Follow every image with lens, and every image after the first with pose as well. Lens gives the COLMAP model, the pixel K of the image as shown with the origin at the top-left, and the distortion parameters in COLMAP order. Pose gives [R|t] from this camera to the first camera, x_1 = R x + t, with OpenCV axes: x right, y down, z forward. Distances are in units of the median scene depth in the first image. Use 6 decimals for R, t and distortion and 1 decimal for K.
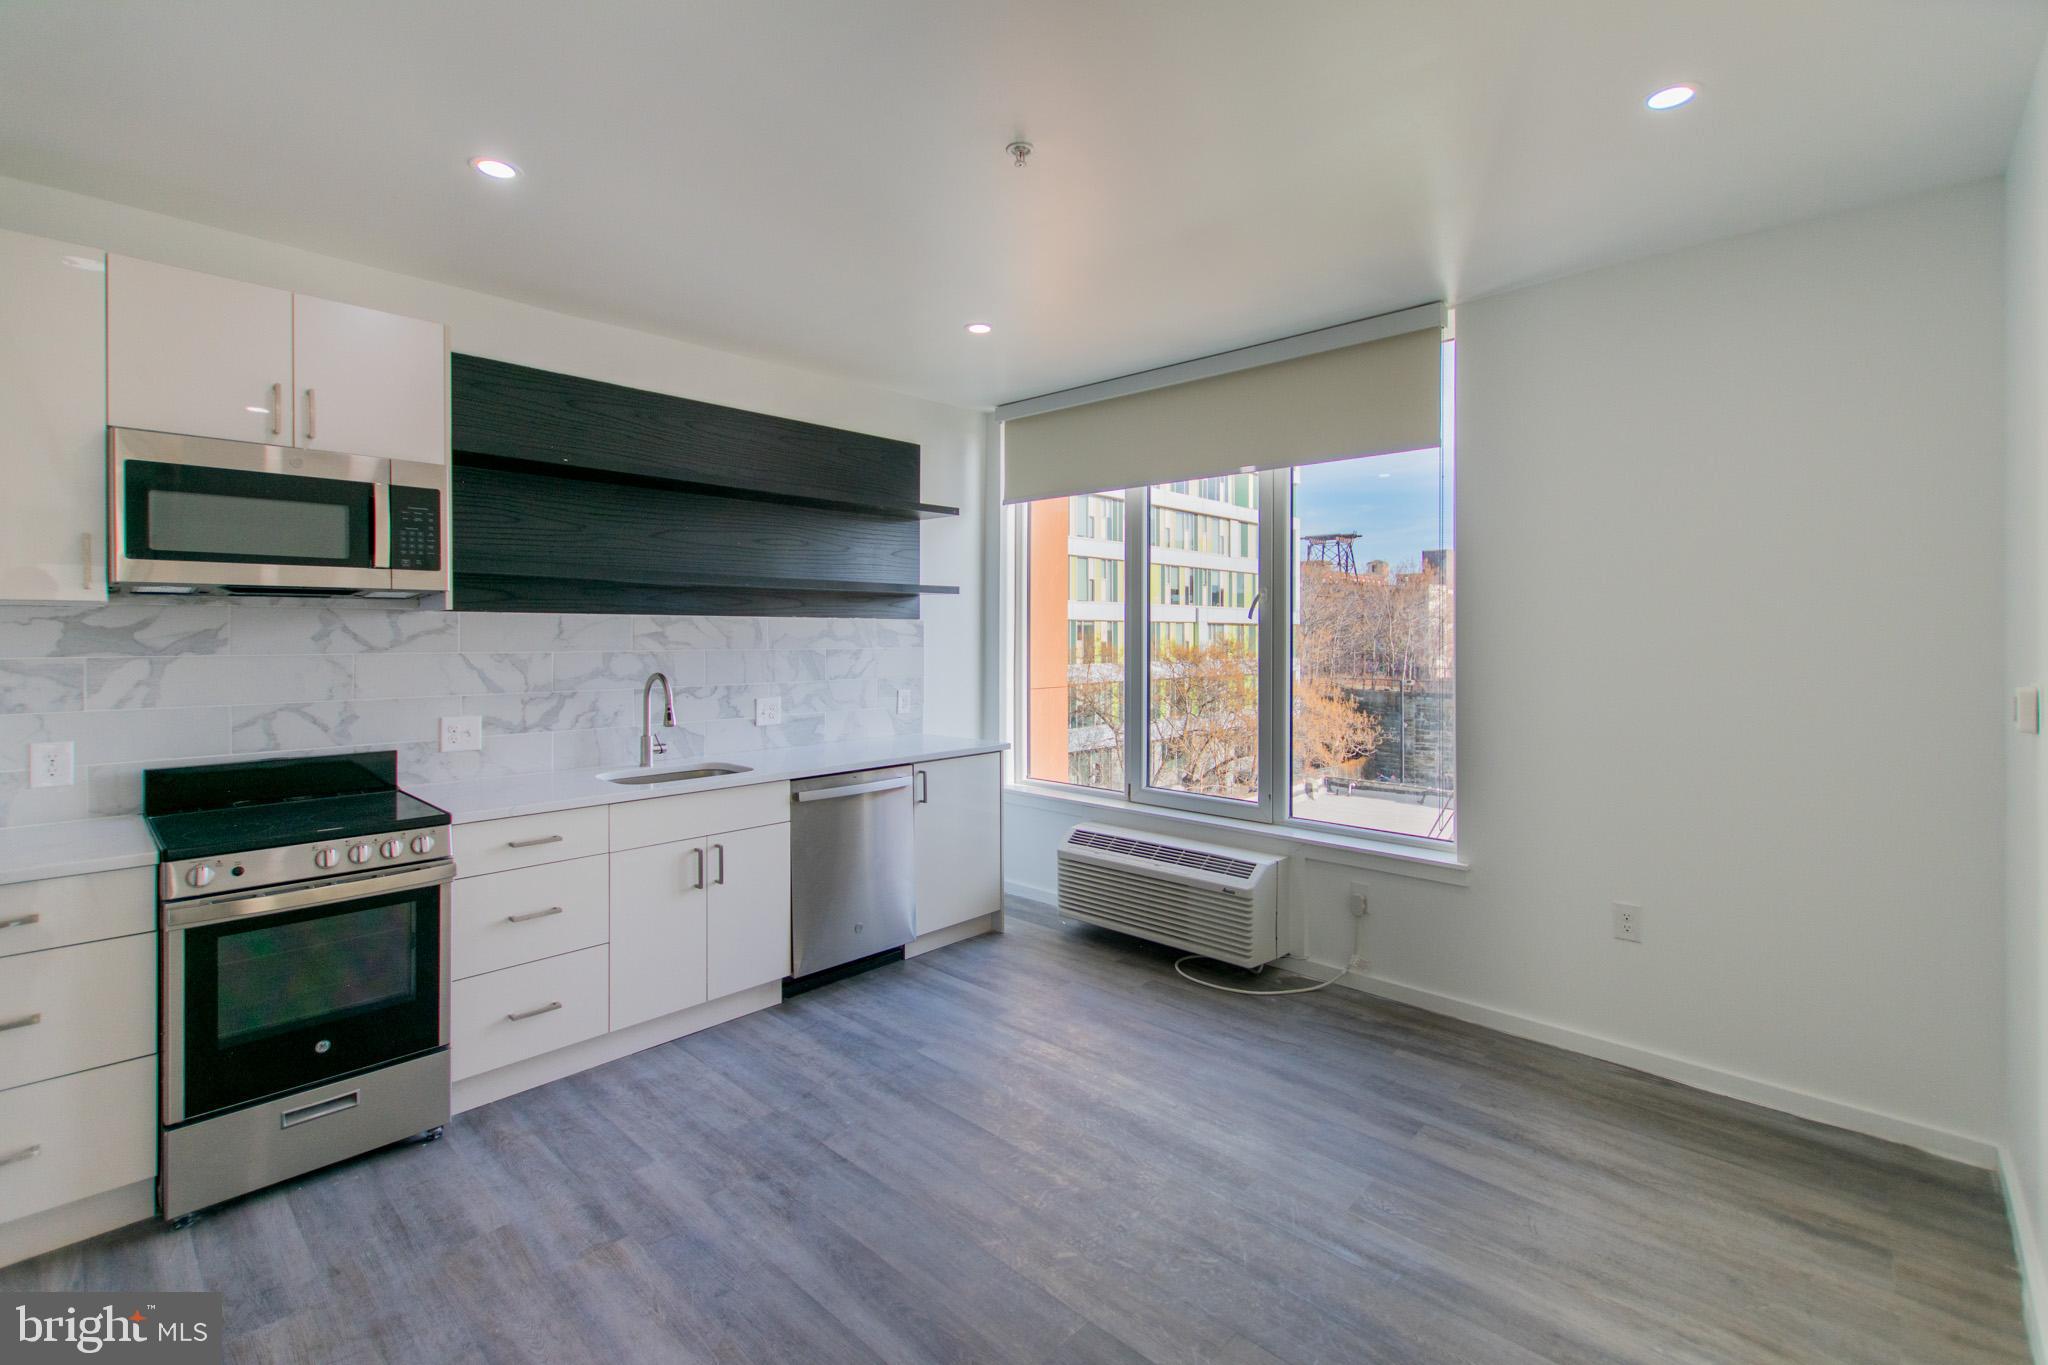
lens RADIAL K [[891.7, 0, 1014.0], [0, 891.7, 625.7], [0, 0, 1]] dist [0.010129, -0.003763]
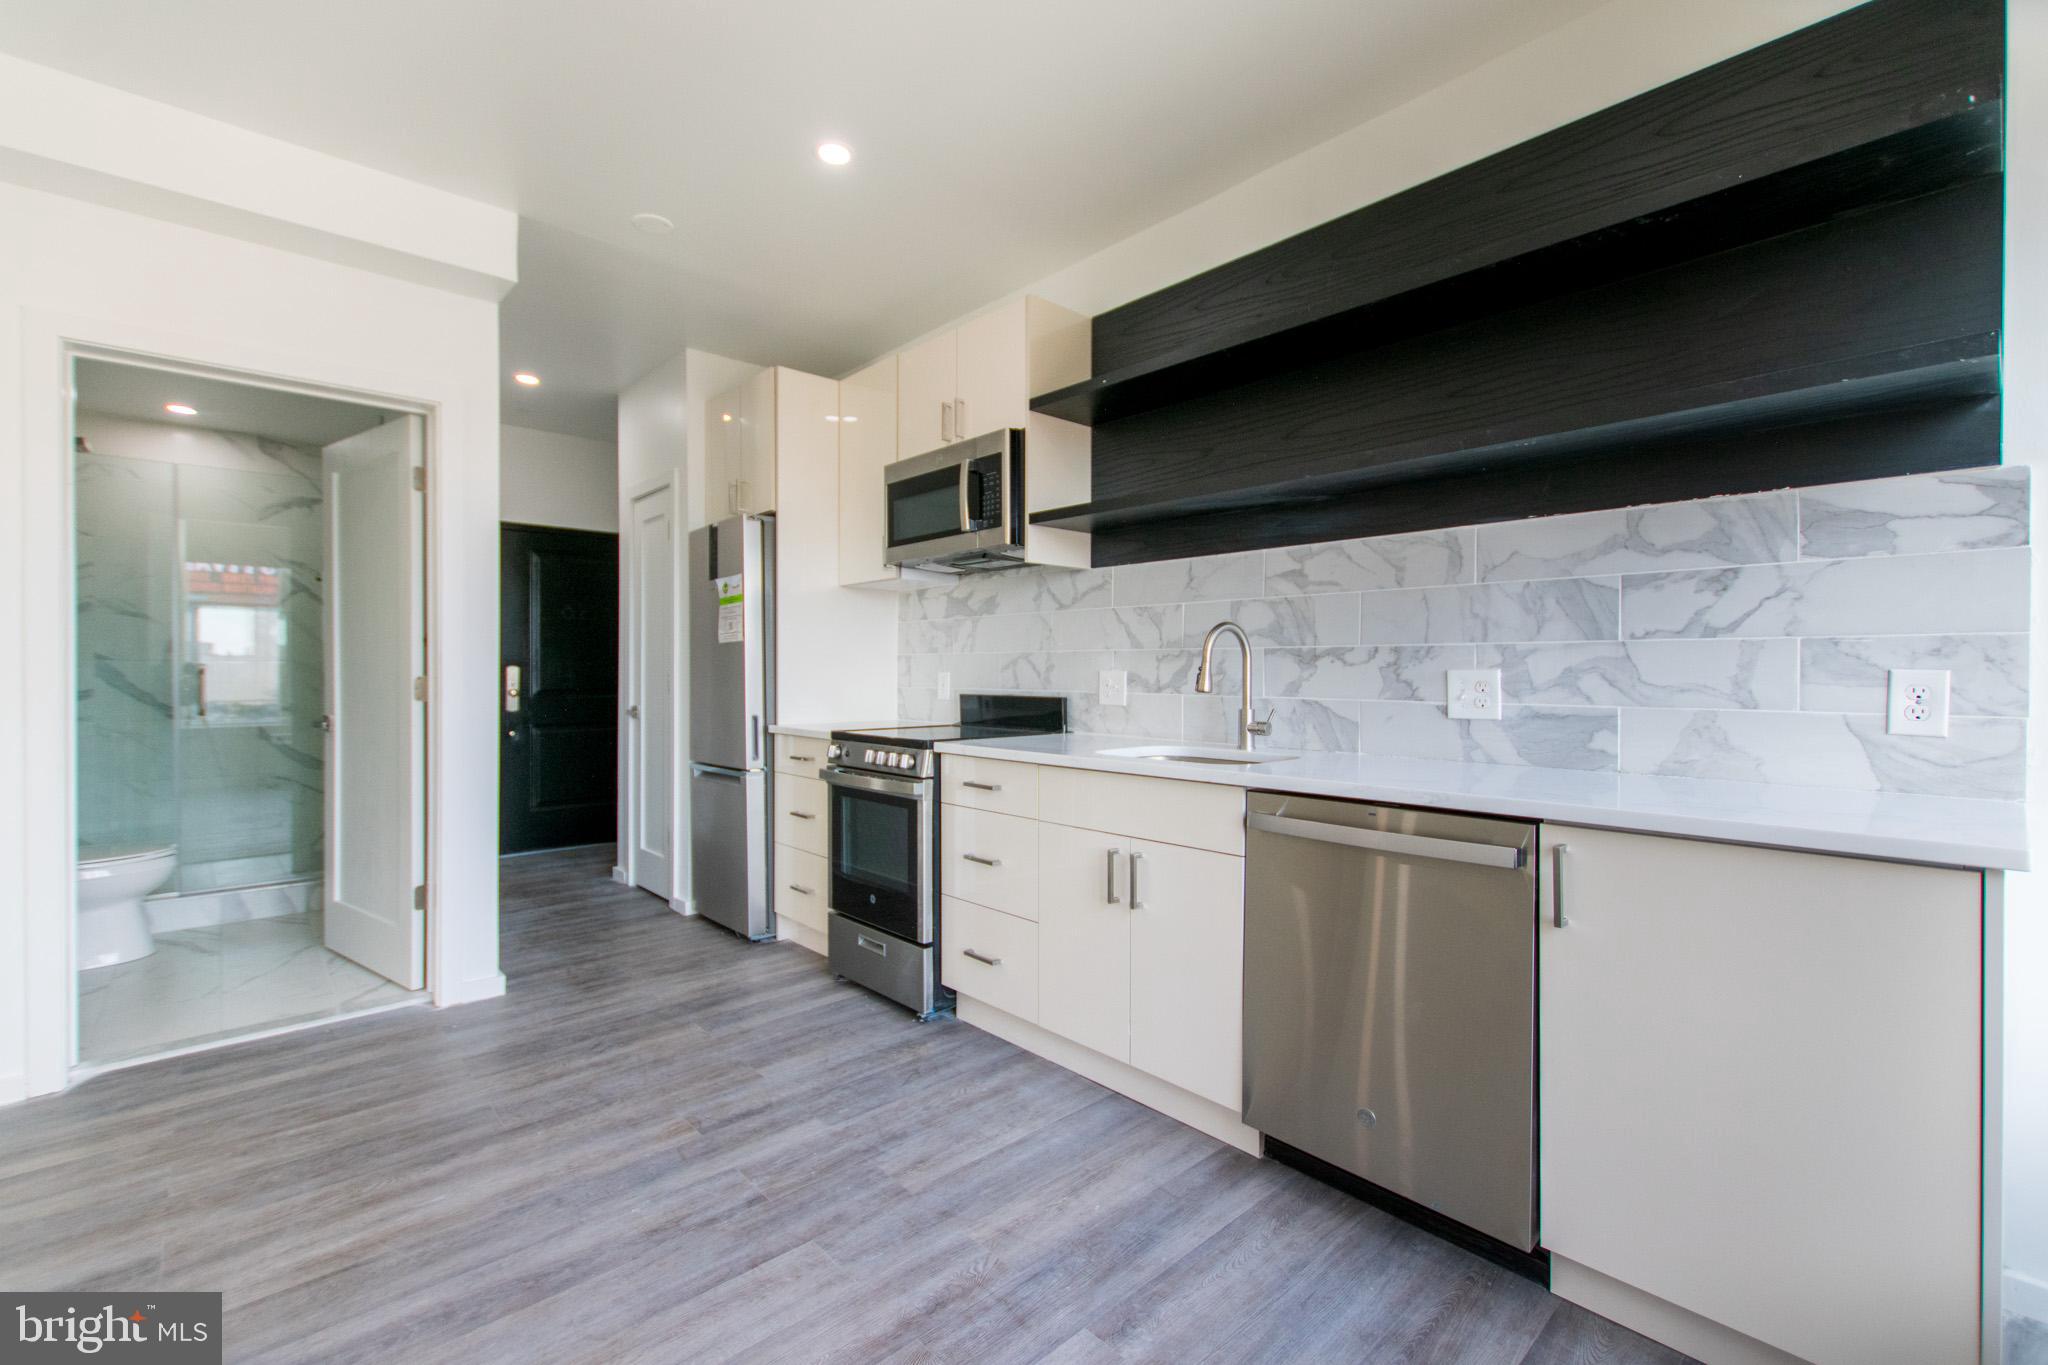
lens RADIAL K [[891.7, 0, 1018.6], [0, 891.7, 662.6], [0, 0, 1]] dist [0.010129, -0.003763]
pose [[-0.068842, -0.009230, -0.997585, 0.421787], [0.009184, 0.999909, -0.009886, 0.111053], [0.997585, -0.009842, -0.068751, 1.055114]]
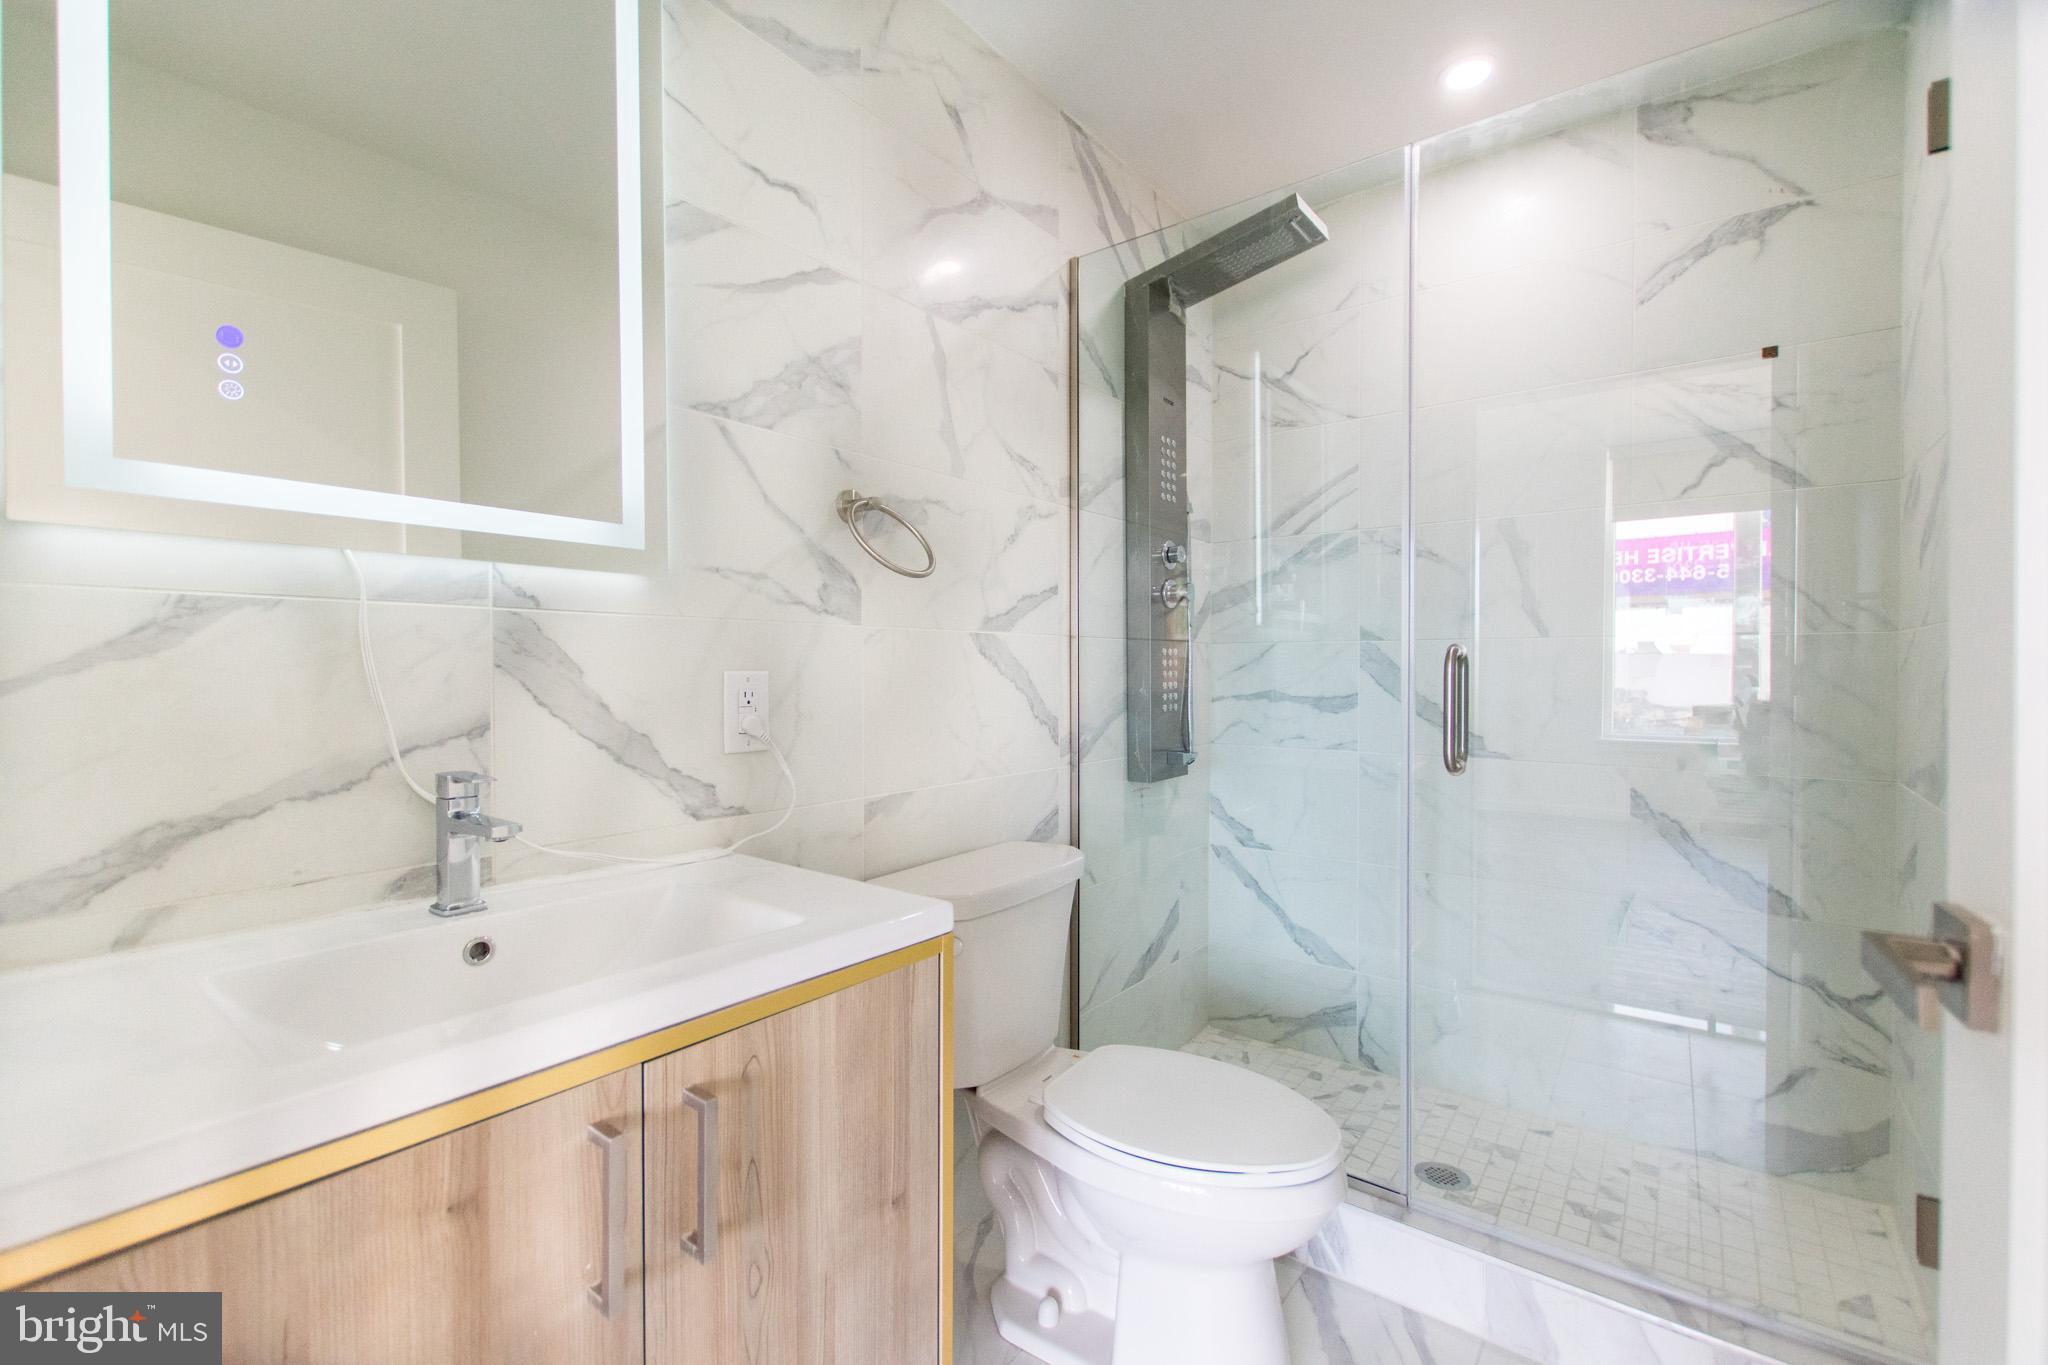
lens RADIAL K [[891.7, 0, 1012.9], [0, 891.7, 694.5], [0, 0, 1]] dist [0.010129, -0.003763]
pose [[-0.993283, 0.009462, -0.115322, -0.555034], [0.007896, 0.999870, 0.014033, 0.112559], [0.115439, 0.013028, -0.993229, 0.194895]]
